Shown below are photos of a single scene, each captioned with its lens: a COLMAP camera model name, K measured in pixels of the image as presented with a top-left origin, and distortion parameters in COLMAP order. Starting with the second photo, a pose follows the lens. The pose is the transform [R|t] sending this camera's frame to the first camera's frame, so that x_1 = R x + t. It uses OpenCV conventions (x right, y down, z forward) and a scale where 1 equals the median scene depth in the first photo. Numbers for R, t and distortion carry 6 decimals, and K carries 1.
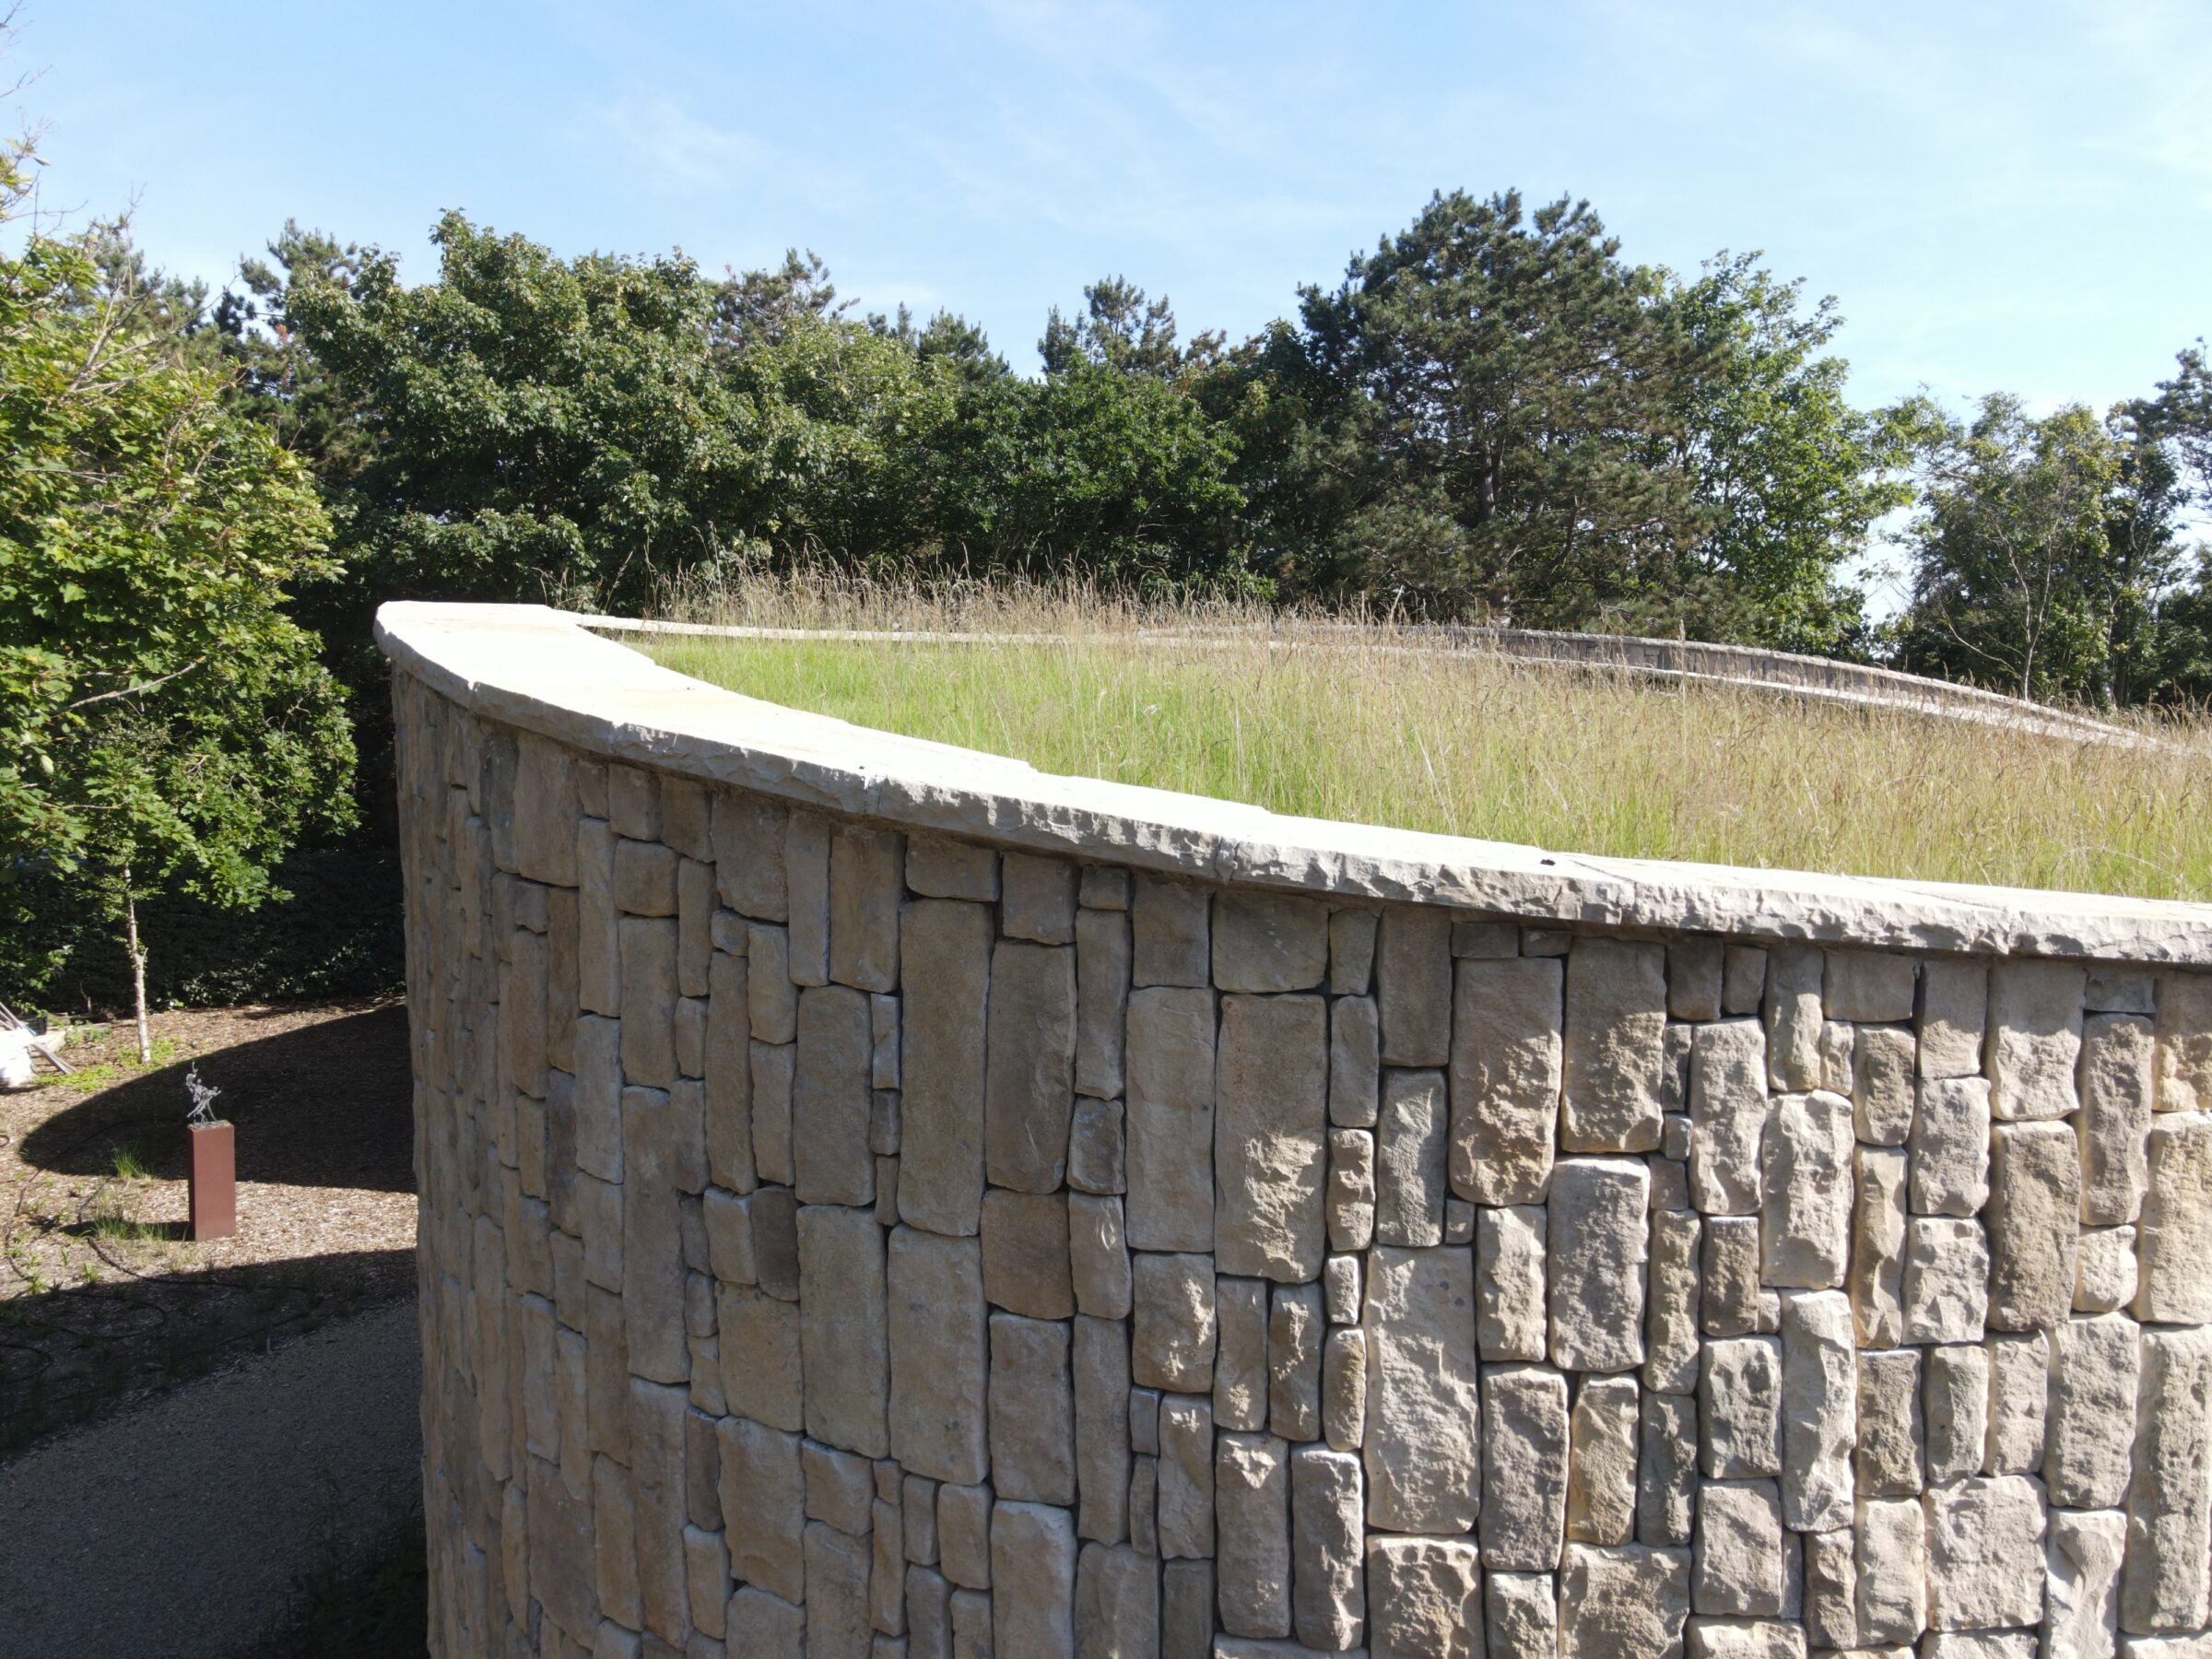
lens RADIAL K [[1642.5, 0, 1078.3], [0, 1642.5, 821.0], [0, 0, 1]] dist [0.003943, -0.007359]
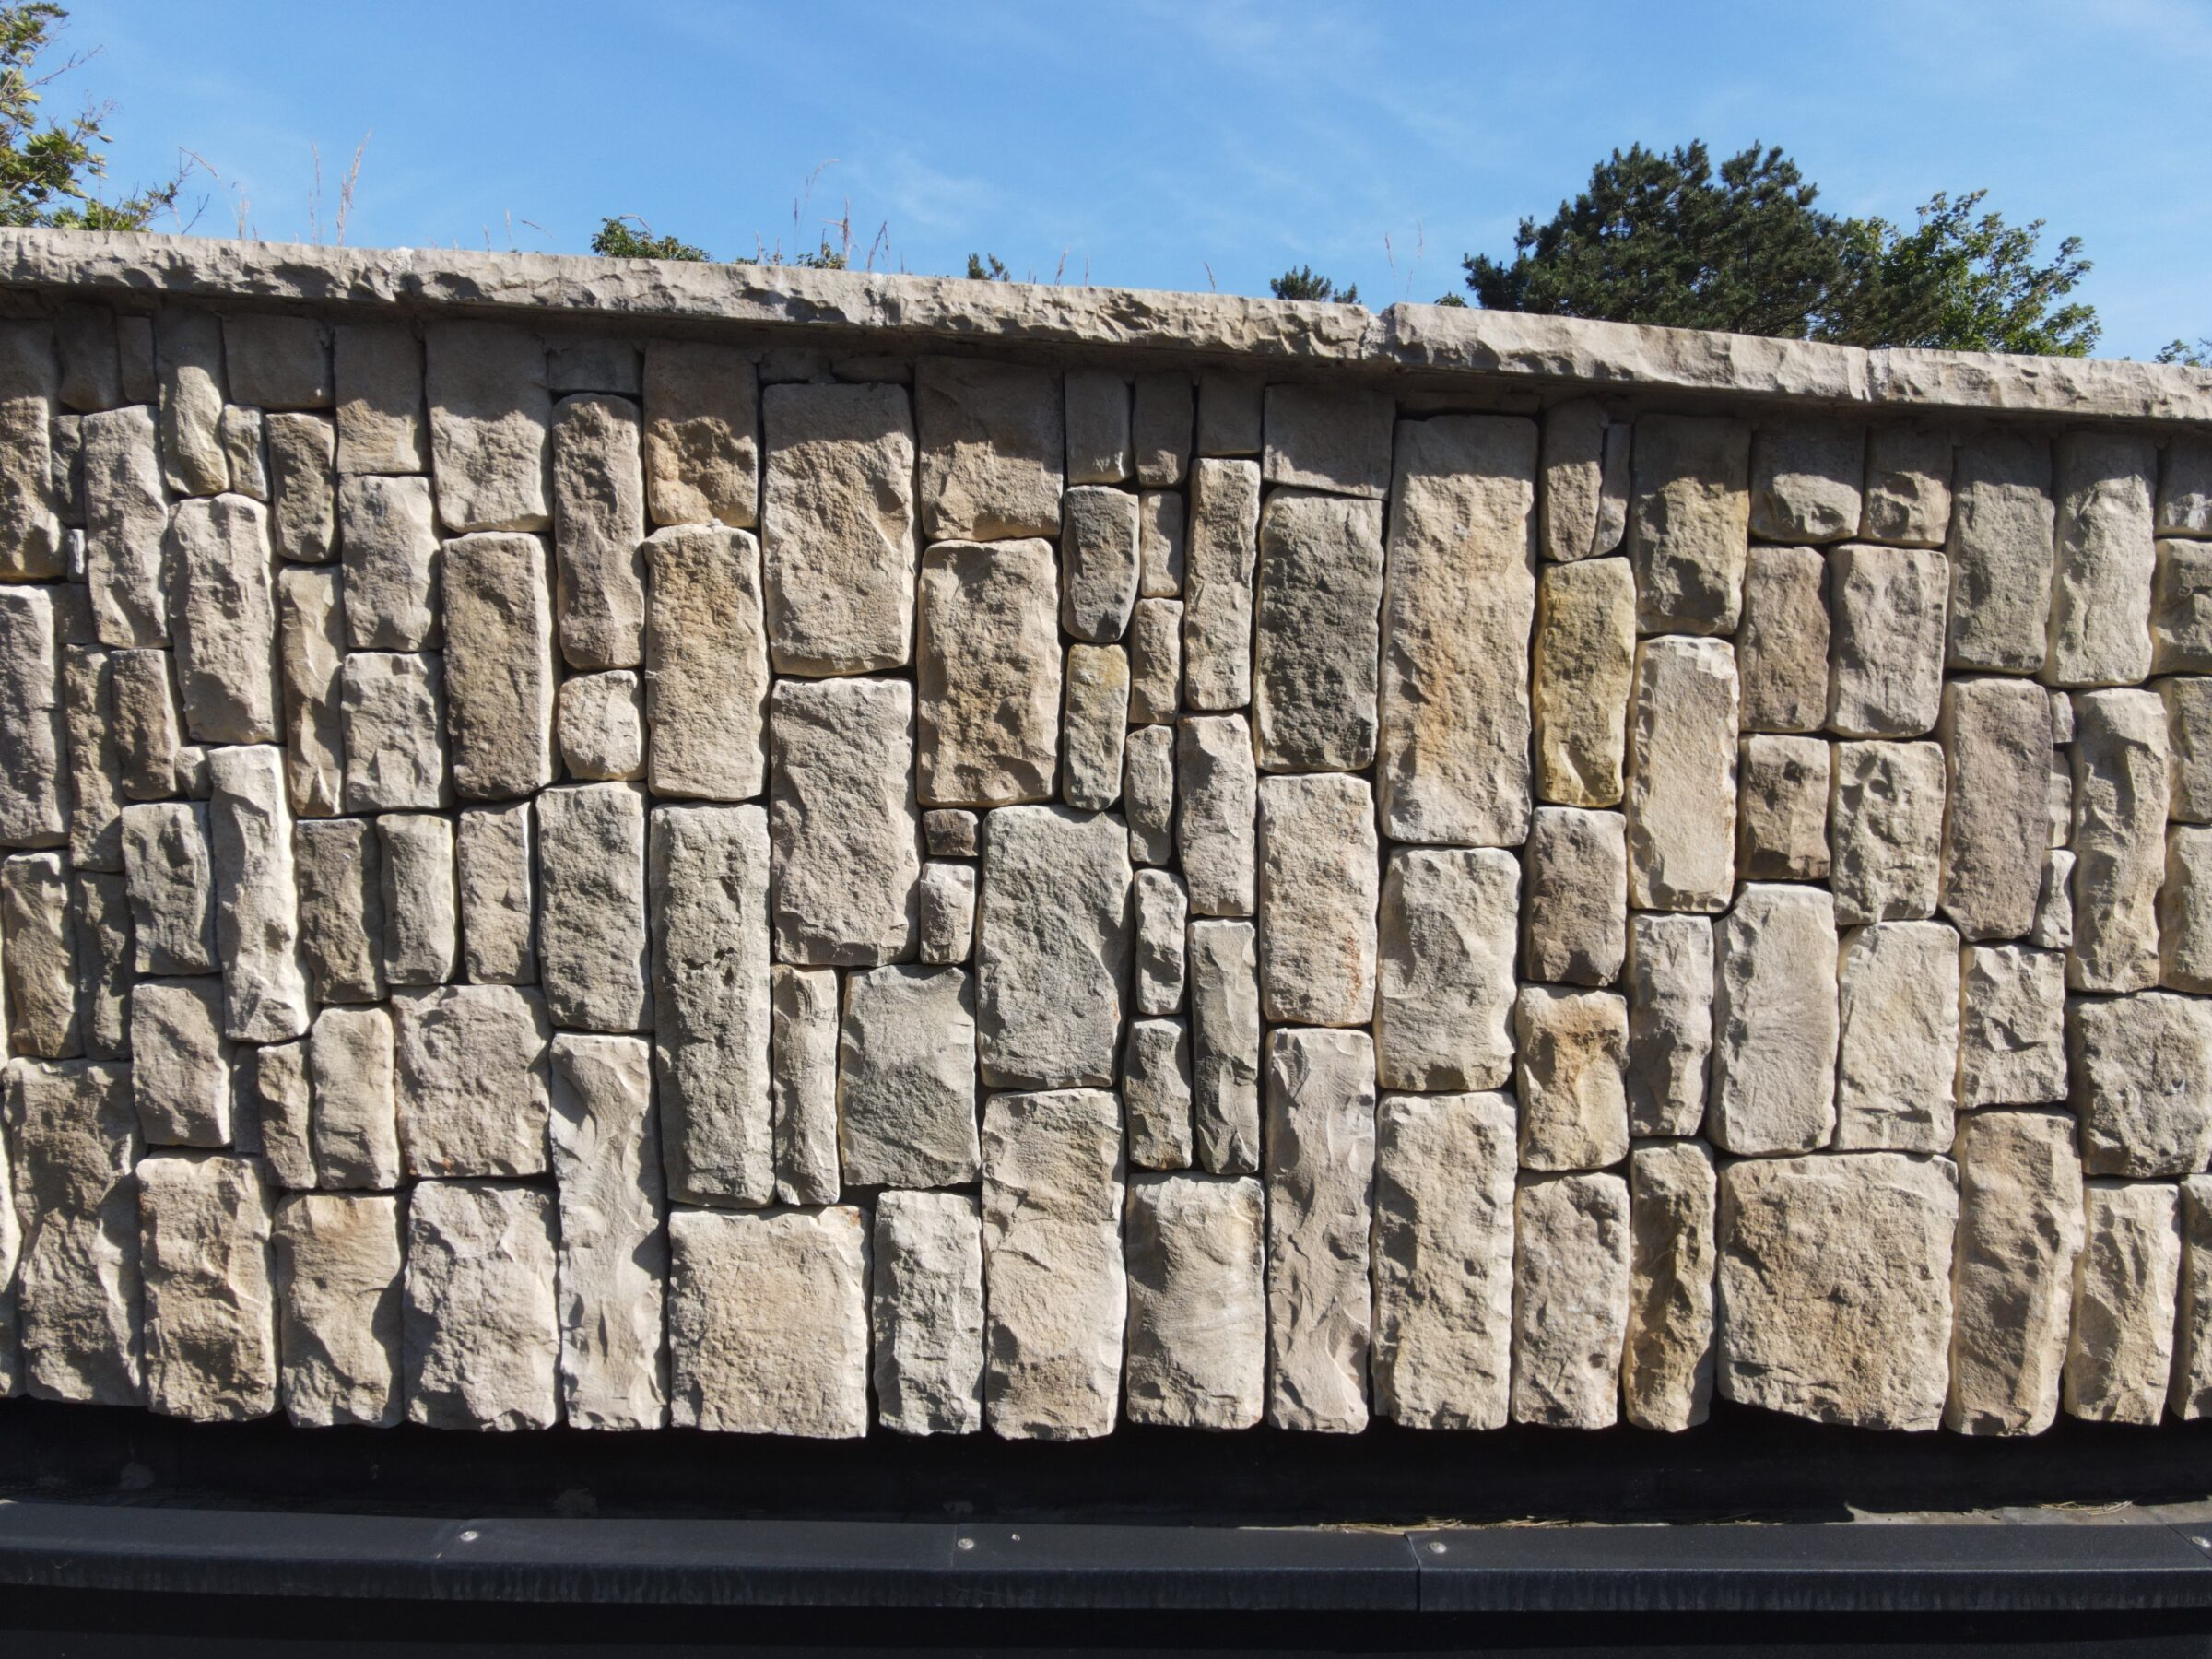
lens RADIAL K [[1636.1, 0, 1098.2], [0, 1636.1, 838.4], [0, 0, 1]] dist [0.018041, 0.002052]
pose [[0.987039, 0.007604, -0.160302, 0.999500], [-0.009305, 0.999908, -0.009864, 0.335982], [0.160213, 0.011228, 0.987019, 0.254483]]
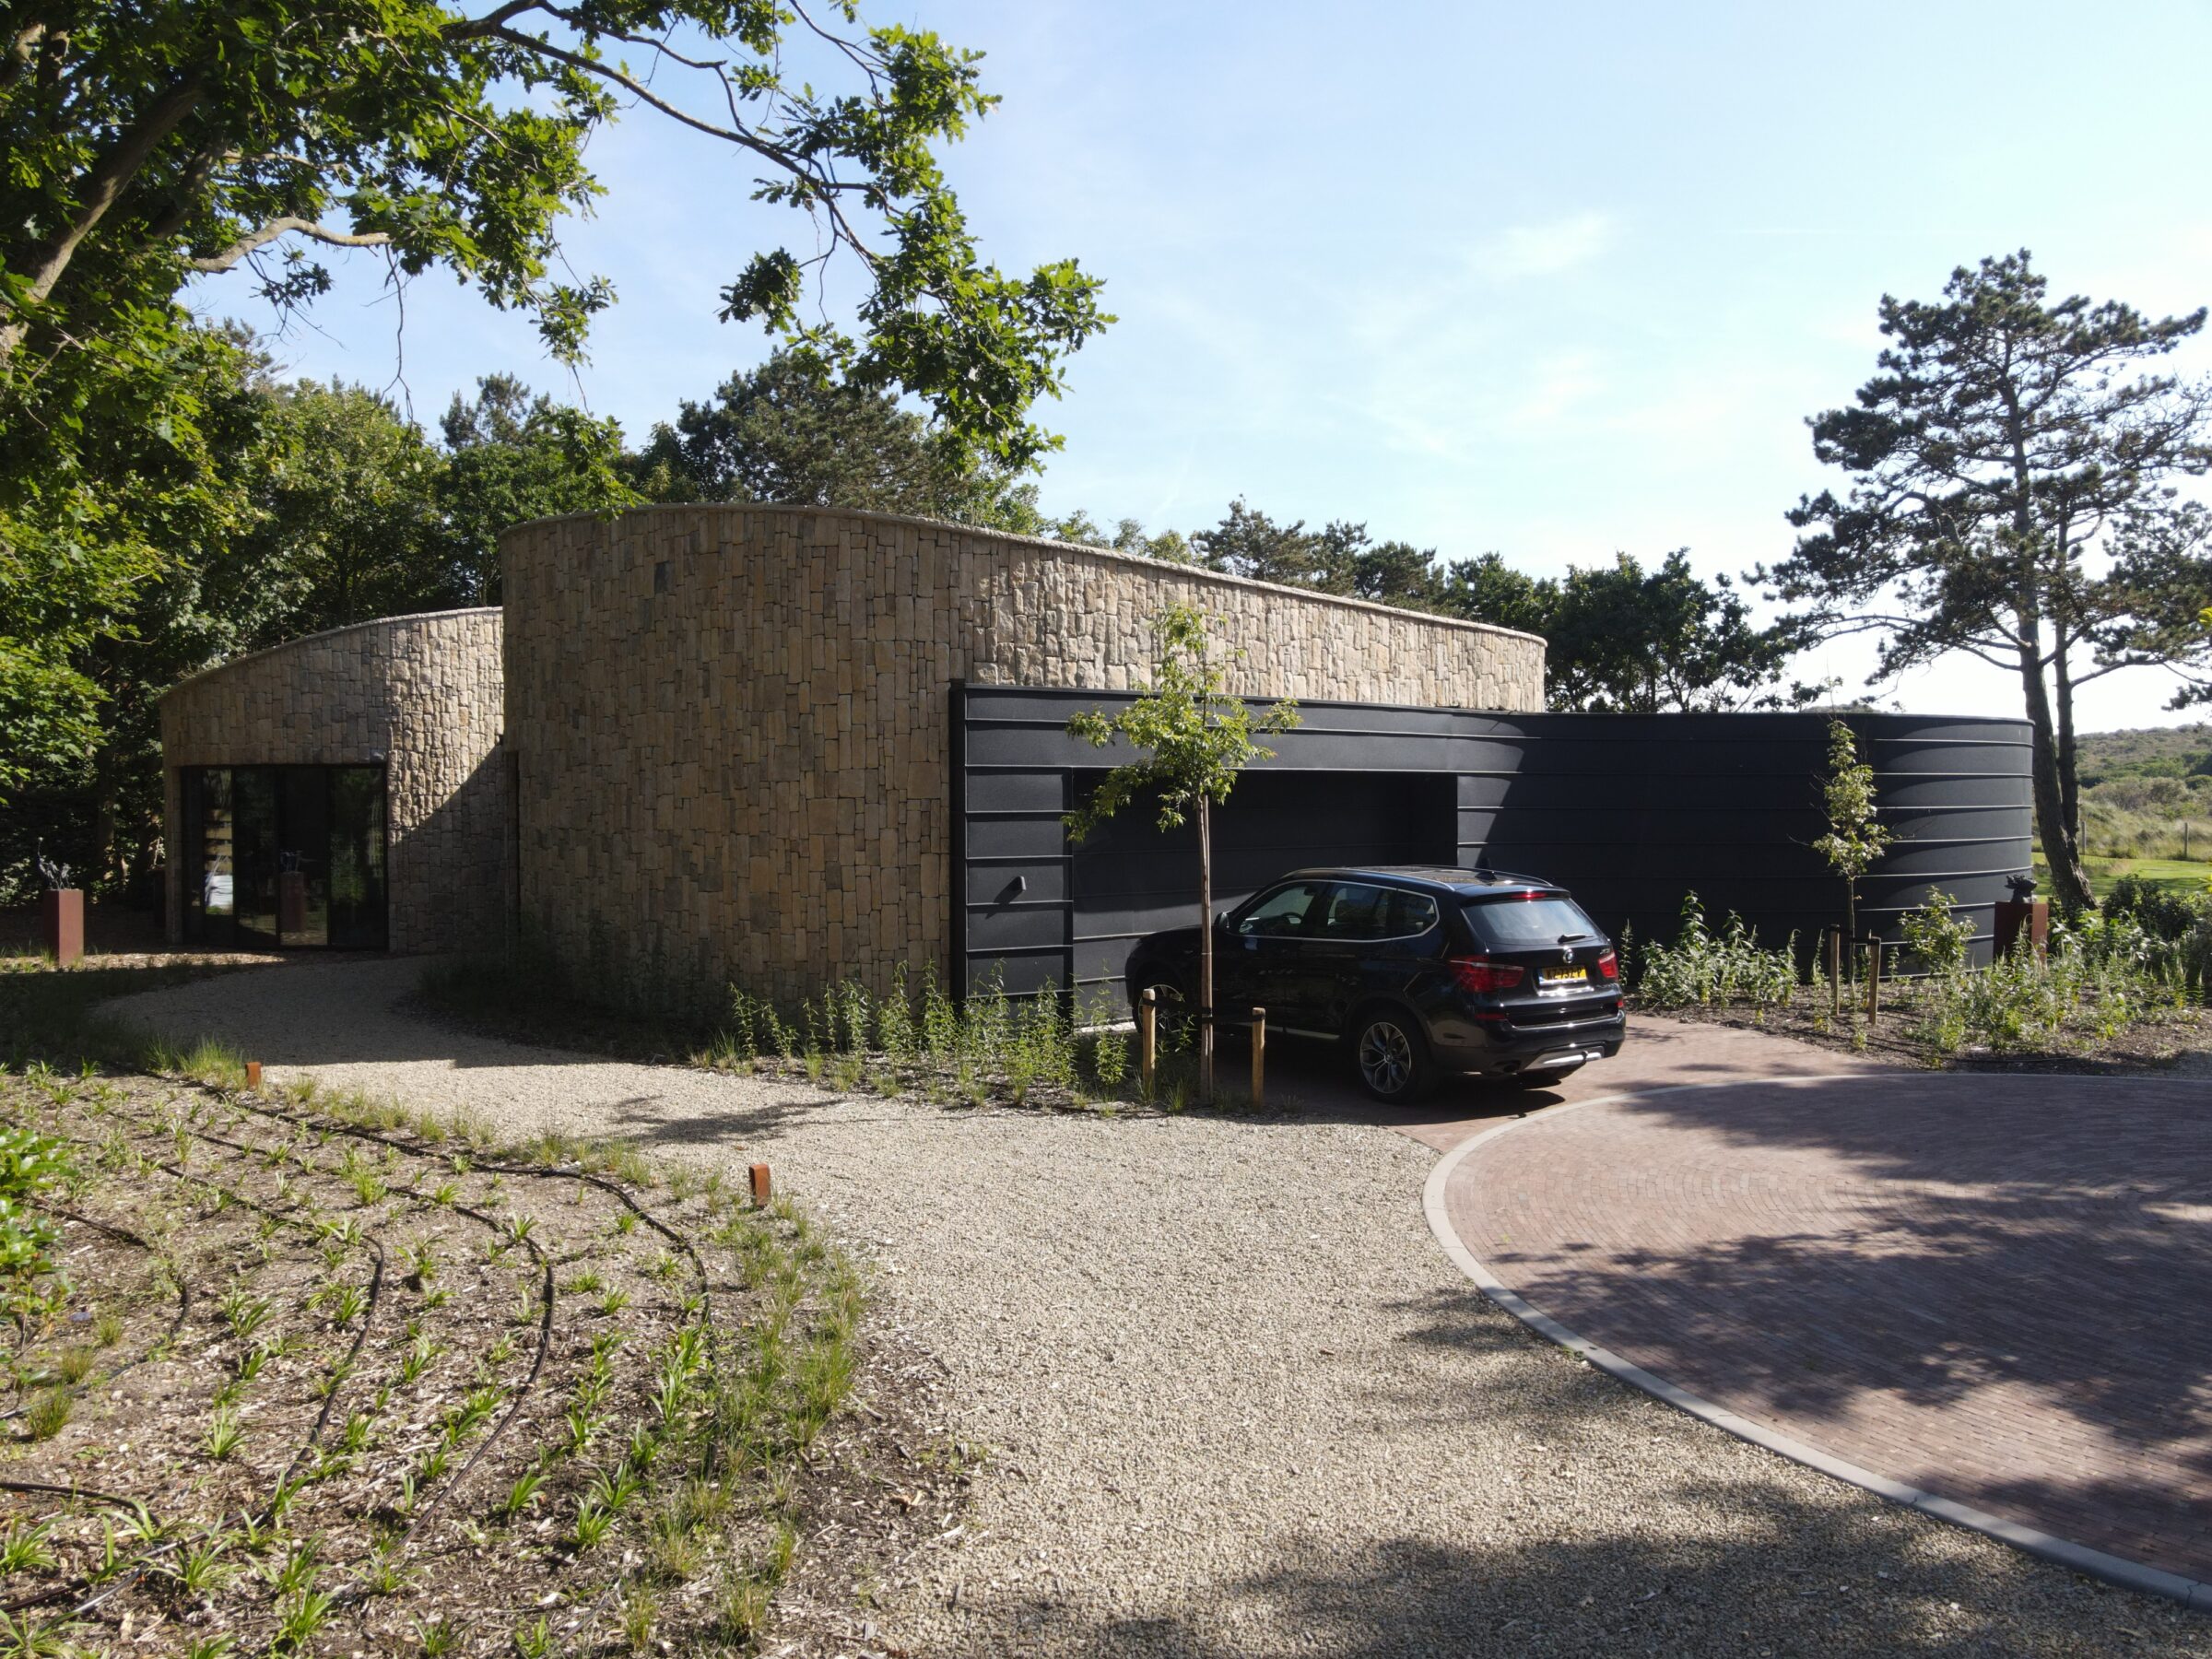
lens RADIAL K [[1641.7, 0, 1099.3], [0, 1641.7, 829.6], [0, 0, 1]] dist [-0.011011, 0.054011]
pose [[0.889307, -0.007881, 0.457243, -2.412745], [0.033845, 0.998244, -0.048621, 1.504617], [-0.456056, 0.058715, 0.888012, -4.825877]]
